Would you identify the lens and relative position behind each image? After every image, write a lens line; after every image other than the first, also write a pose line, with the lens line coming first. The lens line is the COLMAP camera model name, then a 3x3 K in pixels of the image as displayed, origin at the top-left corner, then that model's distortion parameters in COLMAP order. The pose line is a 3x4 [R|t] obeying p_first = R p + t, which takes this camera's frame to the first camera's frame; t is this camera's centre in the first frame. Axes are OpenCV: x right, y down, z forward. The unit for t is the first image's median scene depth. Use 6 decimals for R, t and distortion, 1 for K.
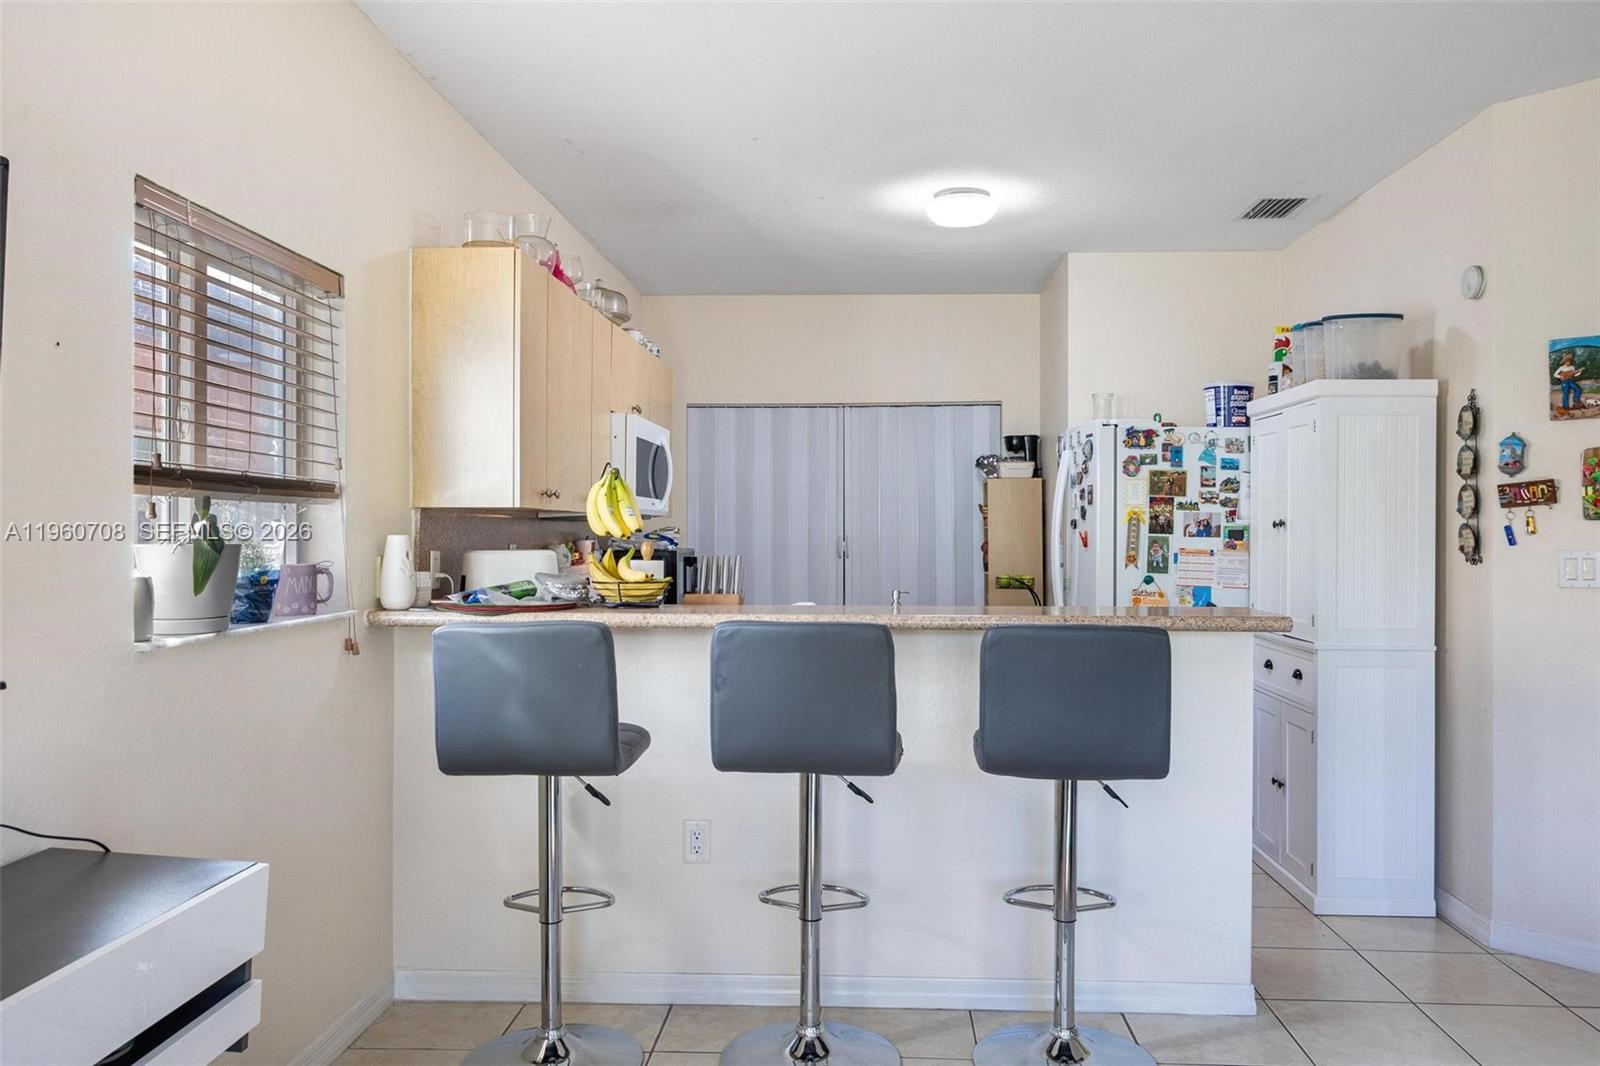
lens RADIAL K [[1227.3, 0, 805.3], [0, 1227.3, 531.0], [0, 0, 1]] dist [0.012502, -0.002568]
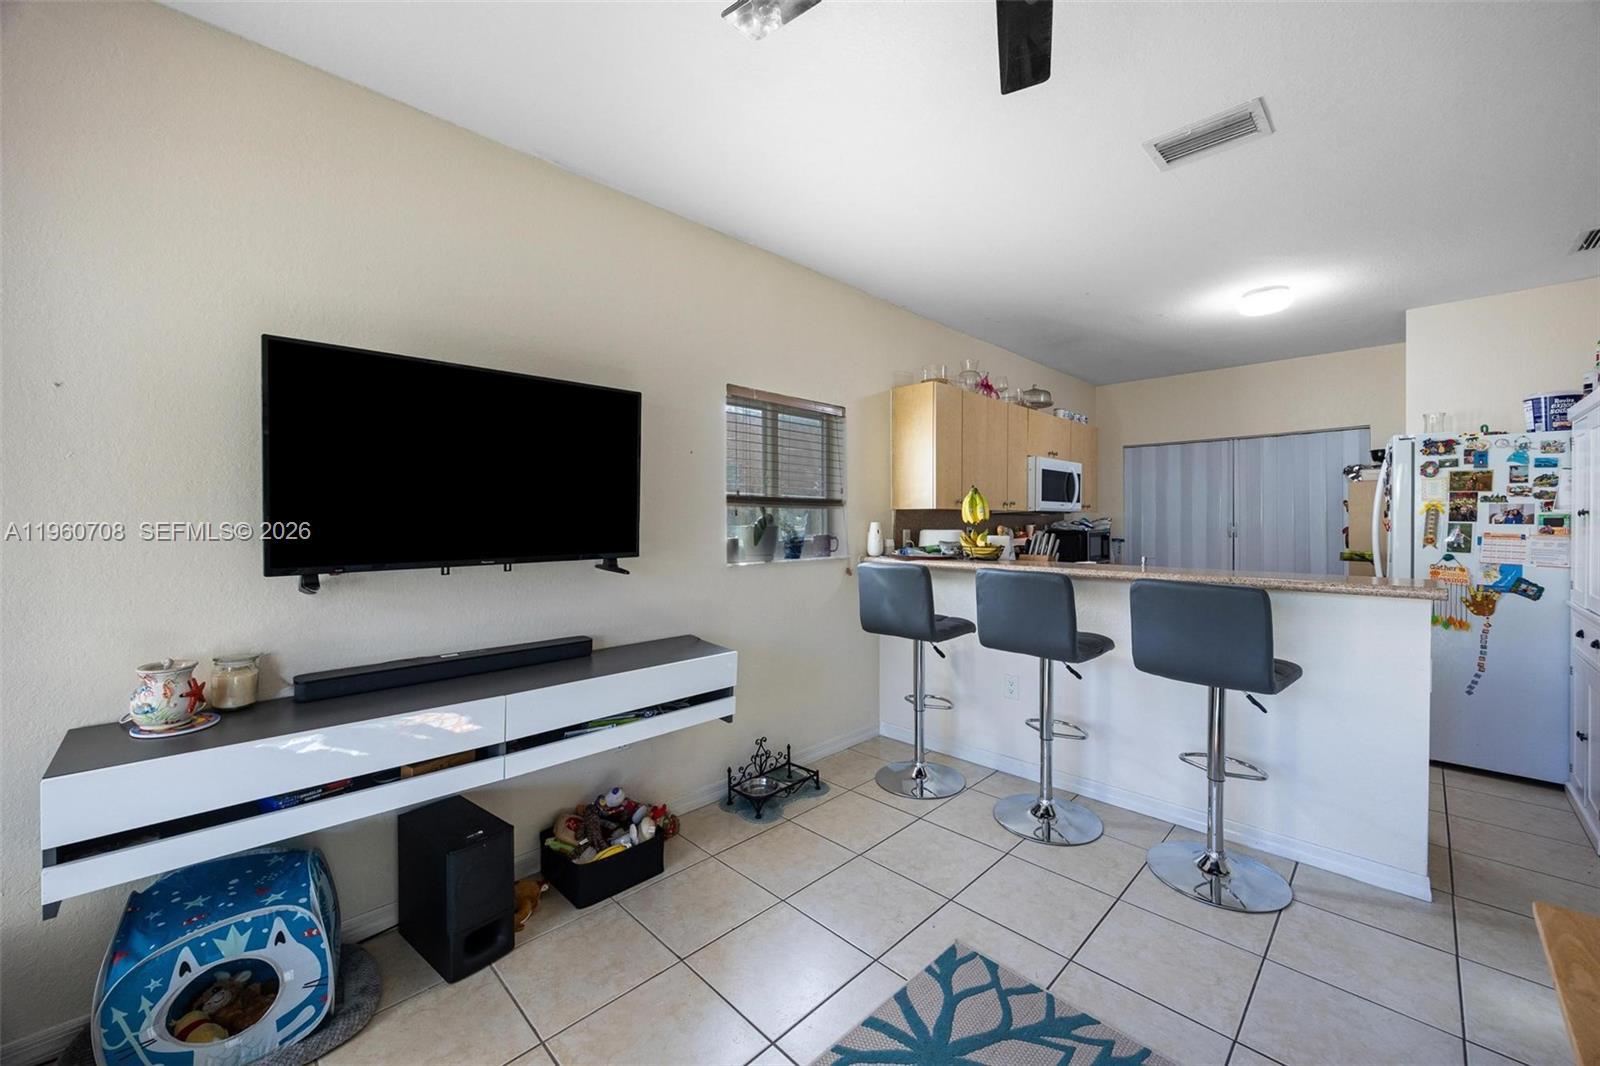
lens RADIAL K [[625.0, 0, 799.1], [0, 625.0, 529.8], [0, 0, 1]] dist [-0.000572, 0.000097]
pose [[0.731102, 0.008227, -0.682218, 0.293750], [0.002323, 0.999891, 0.014547, -0.000010], [0.682264, -0.012220, 0.731004, 0.083711]]
